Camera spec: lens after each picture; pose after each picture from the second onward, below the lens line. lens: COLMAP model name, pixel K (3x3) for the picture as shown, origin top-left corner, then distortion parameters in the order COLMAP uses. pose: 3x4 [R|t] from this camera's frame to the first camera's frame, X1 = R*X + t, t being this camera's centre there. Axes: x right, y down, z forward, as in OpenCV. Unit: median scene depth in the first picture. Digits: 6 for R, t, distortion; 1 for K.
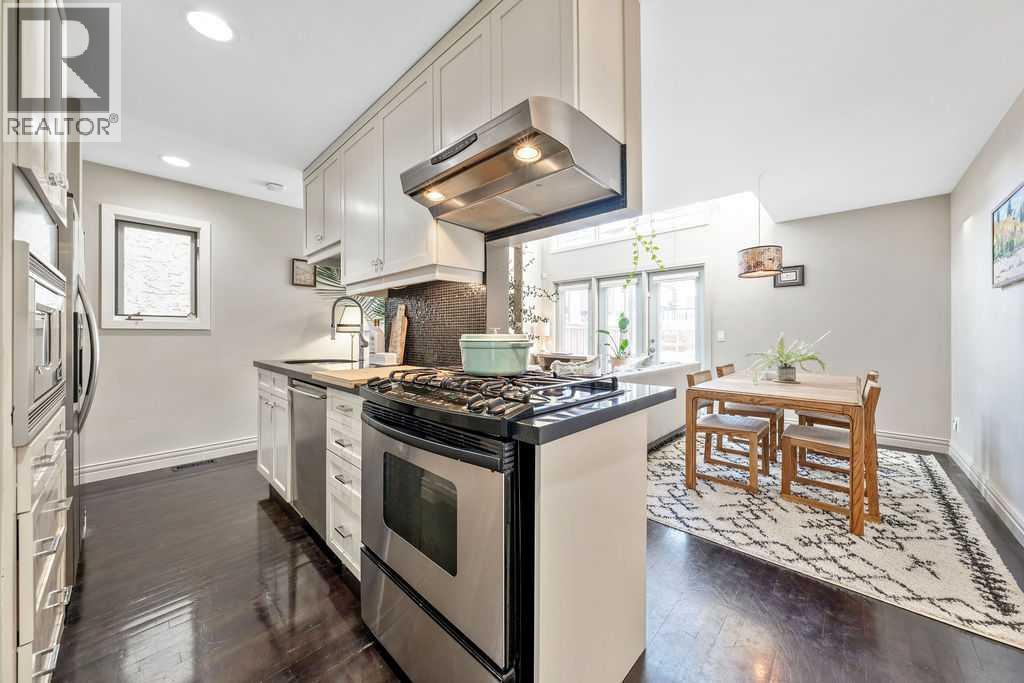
lens RADIAL K [[353.3, 0, 505.4], [0, 353.3, 325.2], [0, 0, 1]] dist [0.000060, -0.000418]
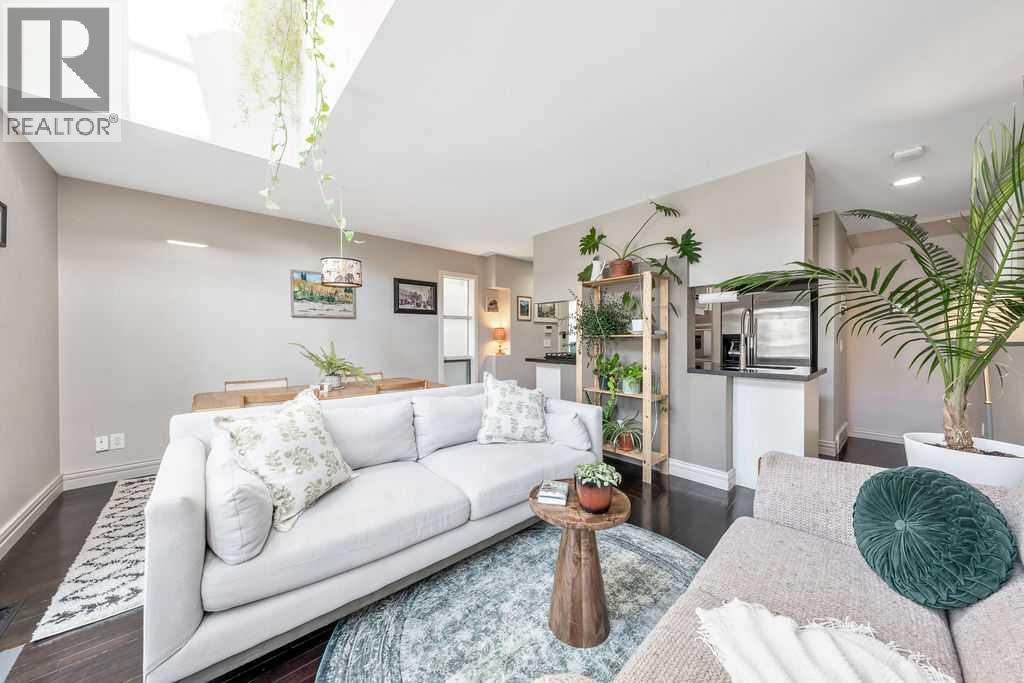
lens RADIAL K [[350.1, 0, 518.2], [0, 350.1, 339.9], [0, 0, 1]] dist [-0.002239, -0.000373]
pose [[-0.998195, 0.001831, 0.060021, 0.194428], [0.000792, 0.999849, -0.017332, 0.034244], [-0.060043, -0.017253, -0.998047, 2.367255]]
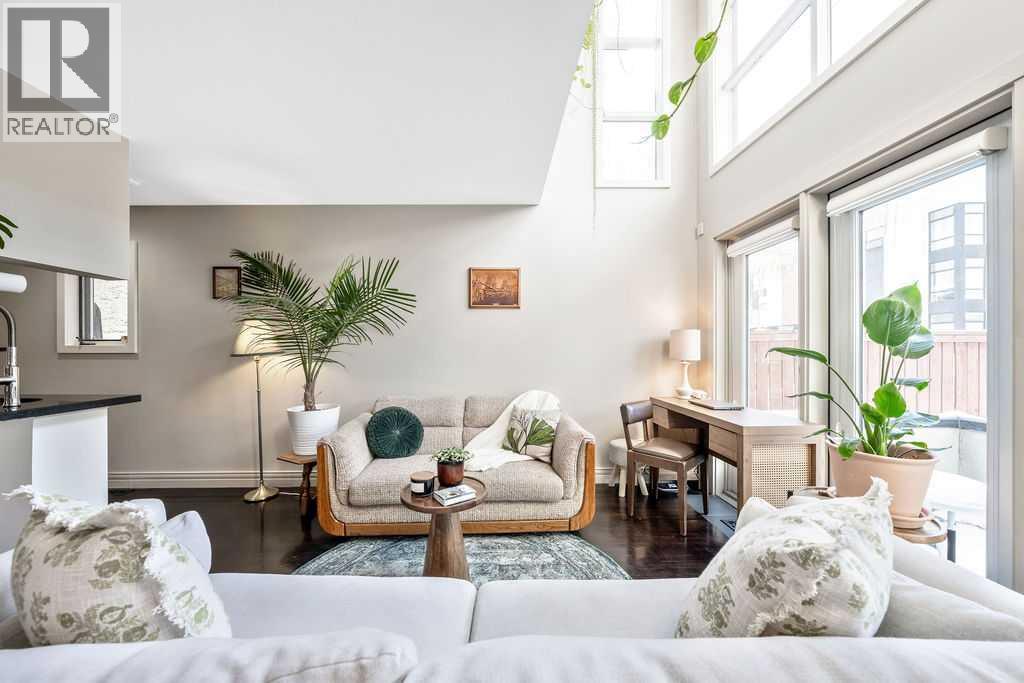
lens RADIAL K [[353.3, 0, 502.4], [0, 353.3, 348.8], [0, 0, 1]] dist [0.000060, -0.000418]
pose [[0.705029, -0.002950, -0.709172, 0.700706], [0.020652, 0.999653, 0.016372, 0.005959], [0.708877, -0.026189, 0.704845, 1.353388]]
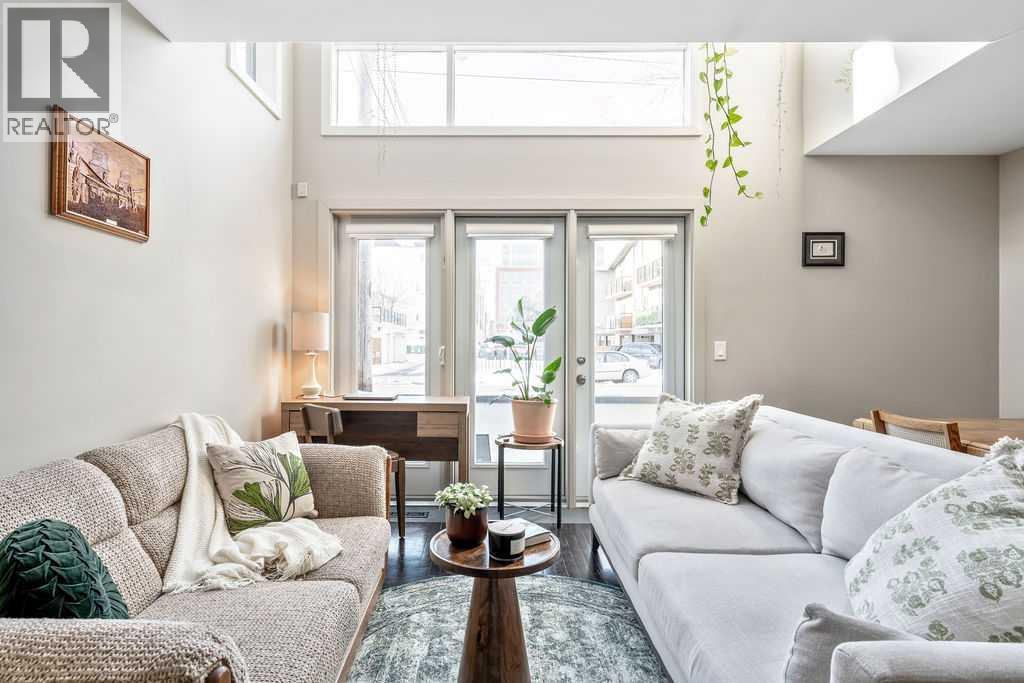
lens RADIAL K [[522.3, 0, 481.0], [0, 522.3, 338.6], [0, 0, 1]] dist [-0.001235, -0.001089]
pose [[0.729555, 0.007984, 0.683875, -0.352440], [-0.018506, 0.999796, 0.008069, 0.024329], [-0.683671, -0.018543, 0.729554, 1.282297]]
